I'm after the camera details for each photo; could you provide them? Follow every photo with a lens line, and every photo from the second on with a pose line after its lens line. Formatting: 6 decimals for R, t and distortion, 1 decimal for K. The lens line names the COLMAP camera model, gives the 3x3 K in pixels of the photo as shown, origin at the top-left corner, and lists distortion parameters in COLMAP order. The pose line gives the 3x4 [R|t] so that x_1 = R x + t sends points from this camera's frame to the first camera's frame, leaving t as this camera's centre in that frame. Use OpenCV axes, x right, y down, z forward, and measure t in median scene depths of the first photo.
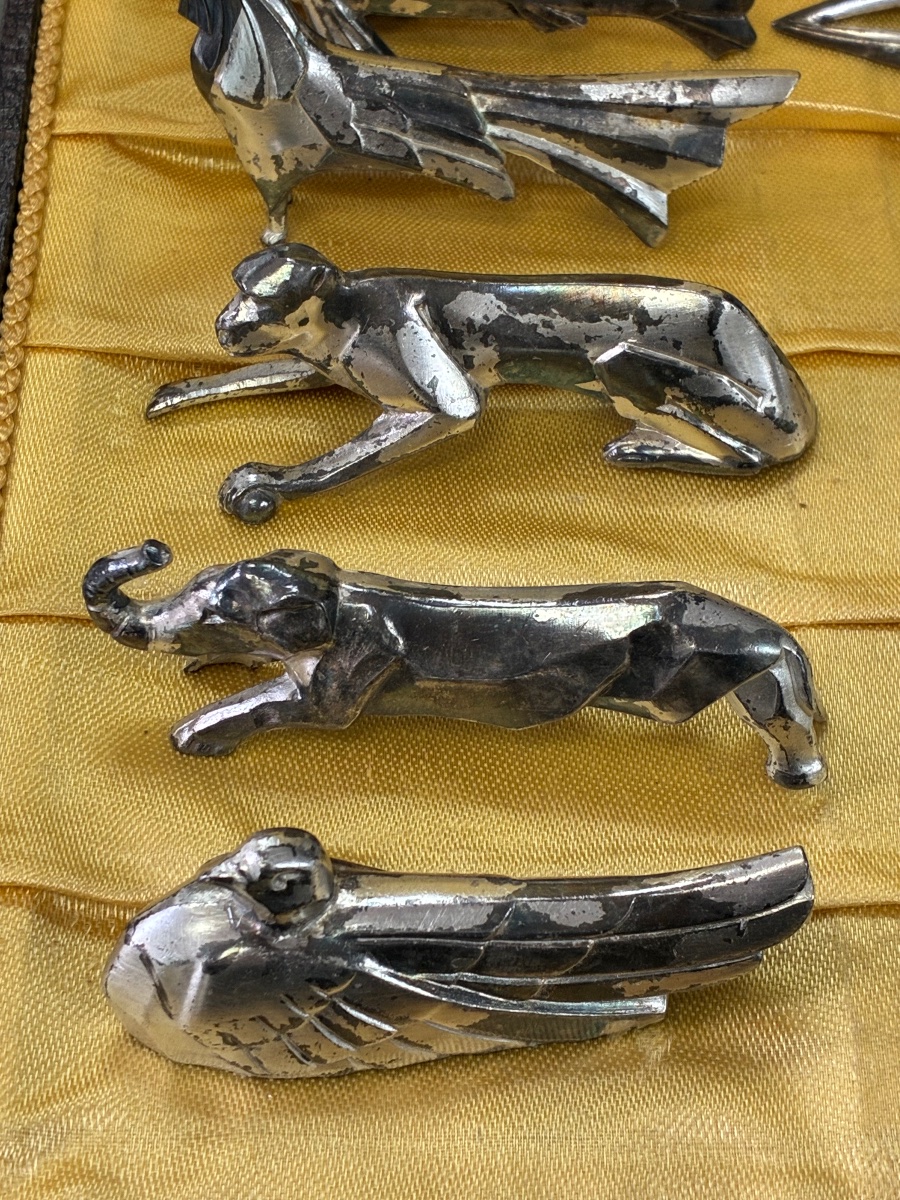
lens RADIAL K [[2277.7, 0, 385.8], [0, 2277.7, 596.3], [0, 0, 1]] dist [0.144430, 0.000000]
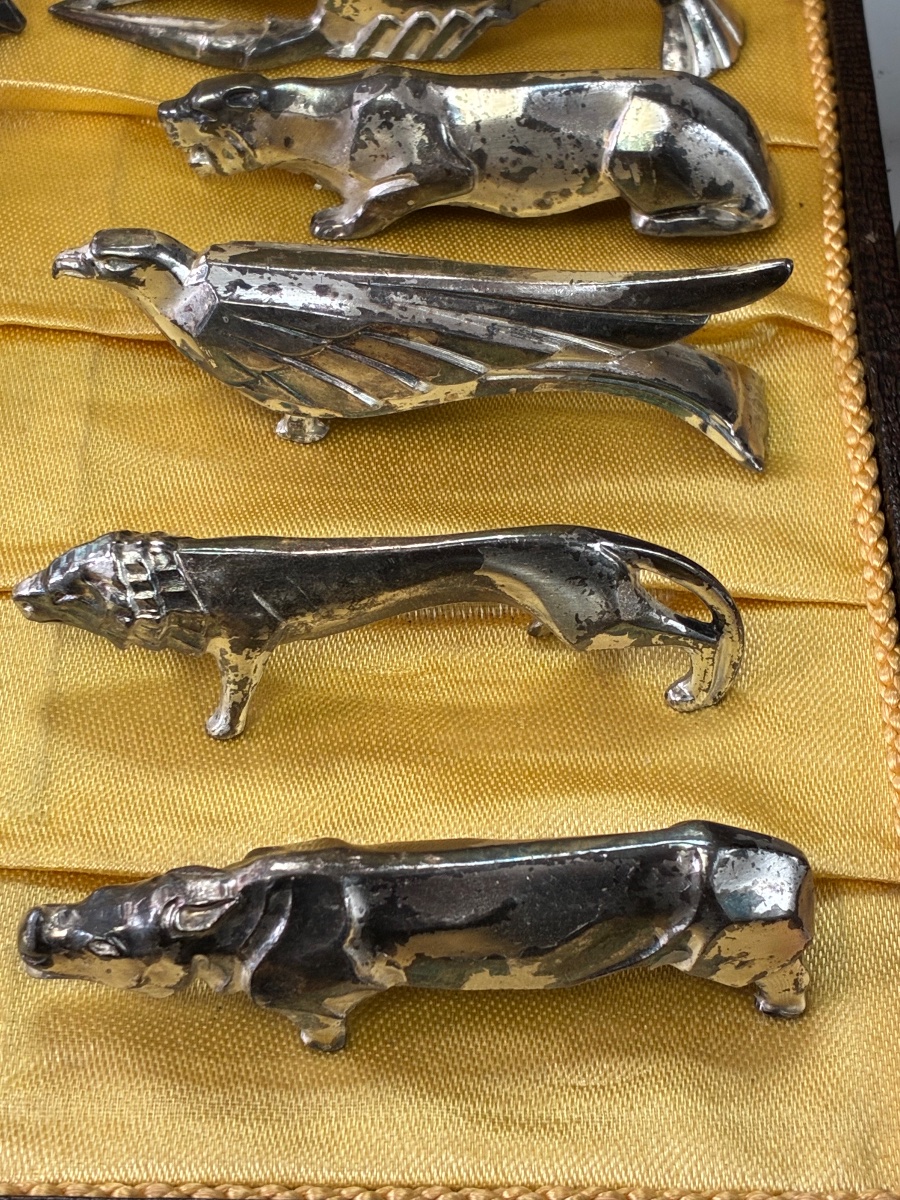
lens RADIAL K [[2277.7, 0, 380.7], [0, 2277.7, 568.0], [0, 0, 1]] dist [0.144430, 0.000000]
pose [[0.999746, 0.010320, -0.020031, 0.388890], [-0.010870, 0.999561, -0.027568, 0.025286], [0.019737, 0.027779, 0.999419, 0.008406]]
